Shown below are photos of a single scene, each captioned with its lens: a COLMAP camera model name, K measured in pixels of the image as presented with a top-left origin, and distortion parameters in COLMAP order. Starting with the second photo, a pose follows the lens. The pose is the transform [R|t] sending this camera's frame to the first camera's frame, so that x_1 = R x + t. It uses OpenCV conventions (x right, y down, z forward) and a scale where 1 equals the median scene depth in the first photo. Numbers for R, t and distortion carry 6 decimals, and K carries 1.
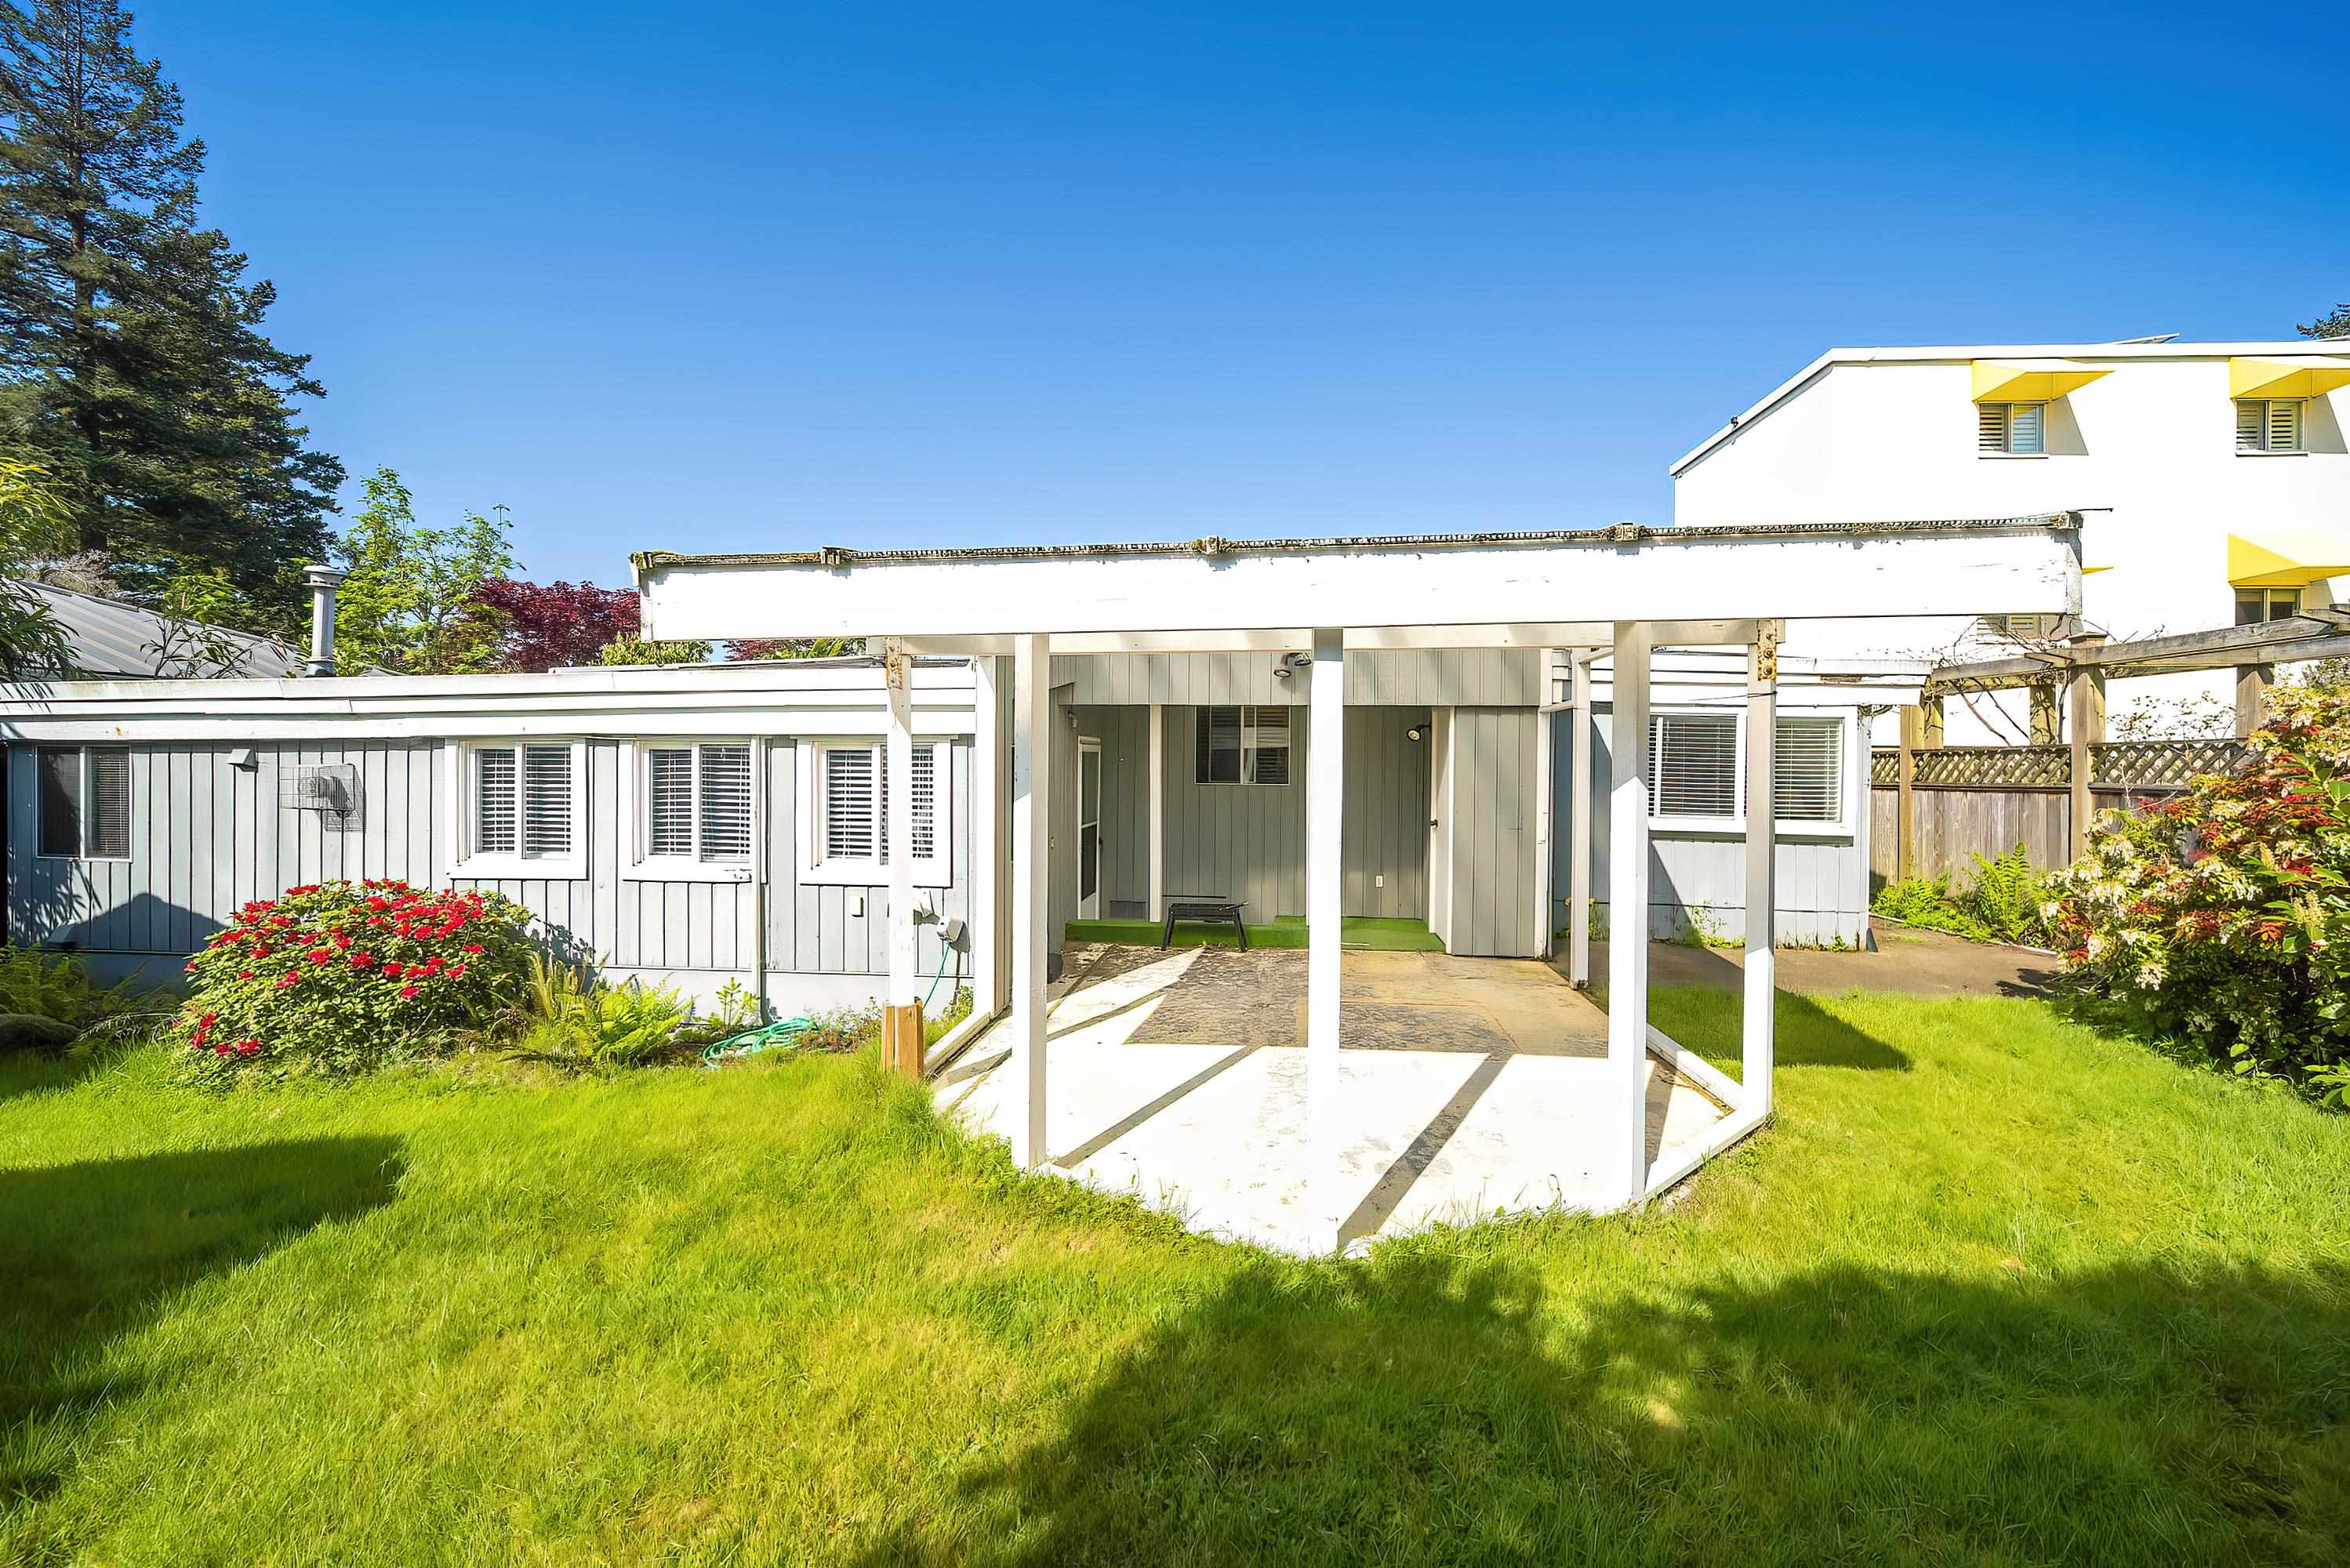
lens RADIAL K [[822.8, 0, 1184.9], [0, 822.8, 785.4], [0, 0, 1]] dist [-0.000123, -0.001921]
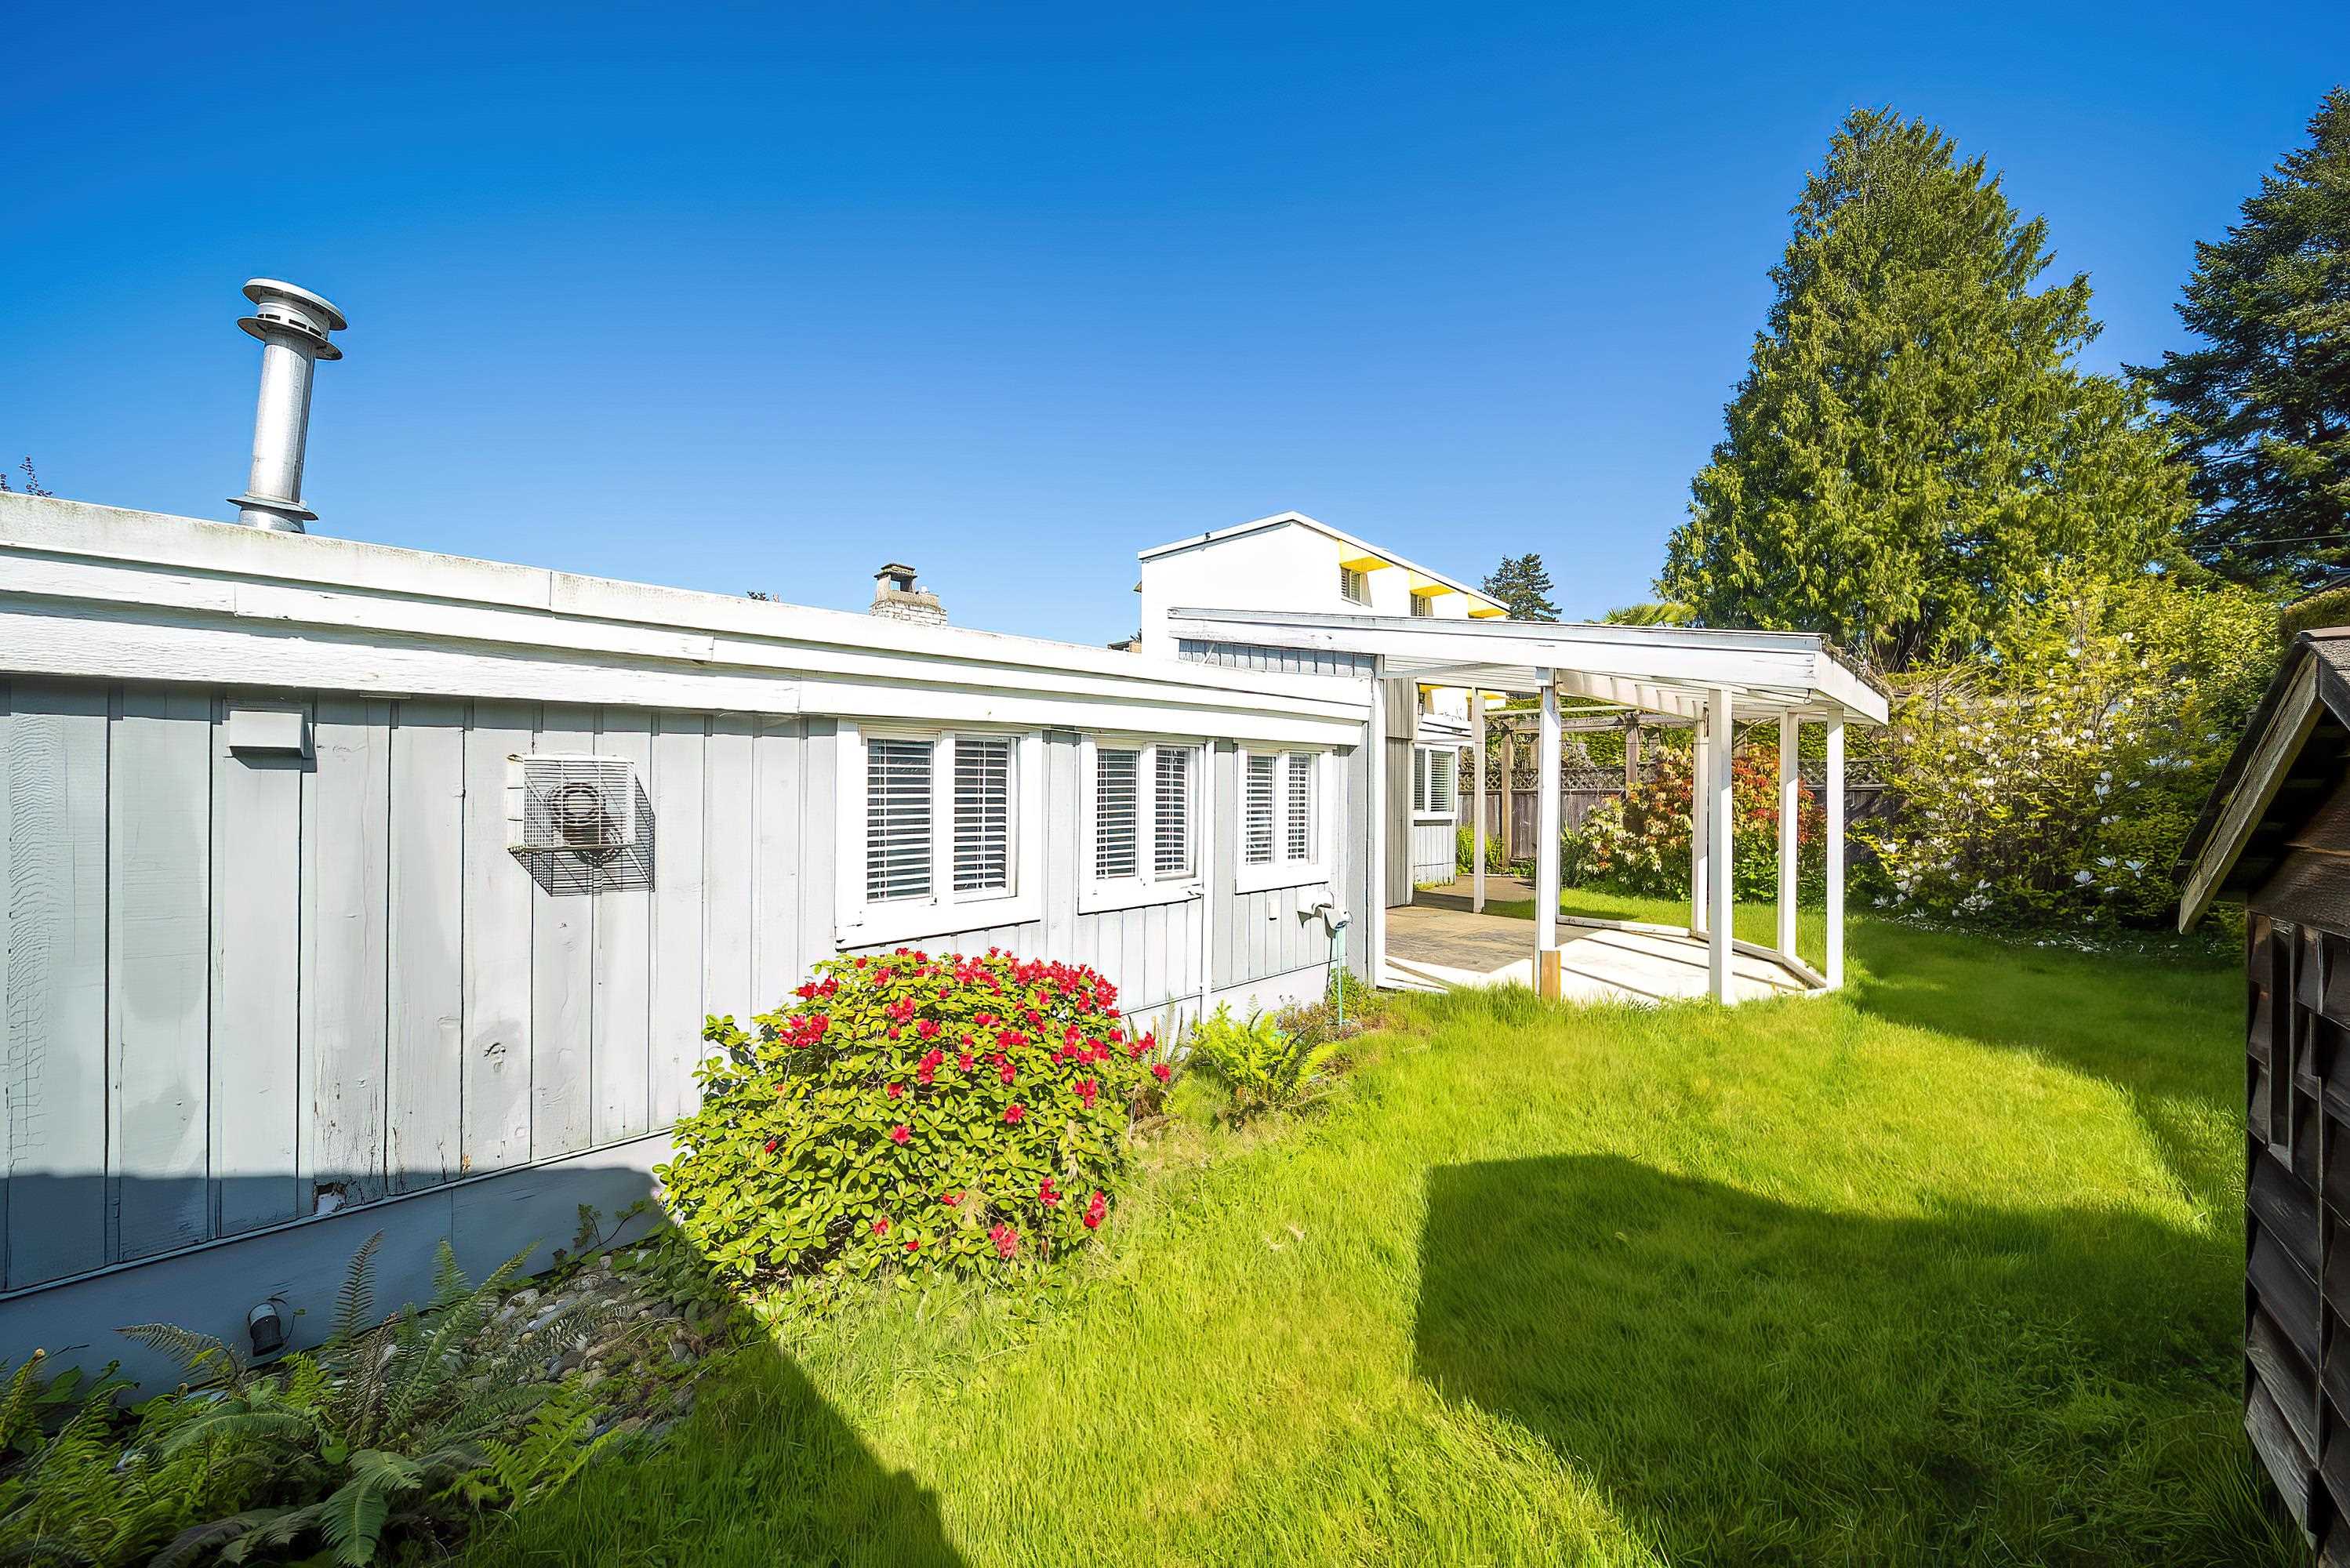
lens RADIAL K [[822.8, 0, 1184.9], [0, 822.8, 785.4], [0, 0, 1]] dist [-0.000123, -0.001921]
pose [[0.631033, -0.001123, 0.775755, -1.188896], [0.018991, 0.999722, -0.014001, 0.004600], [-0.775524, 0.023568, 0.630878, 0.420619]]
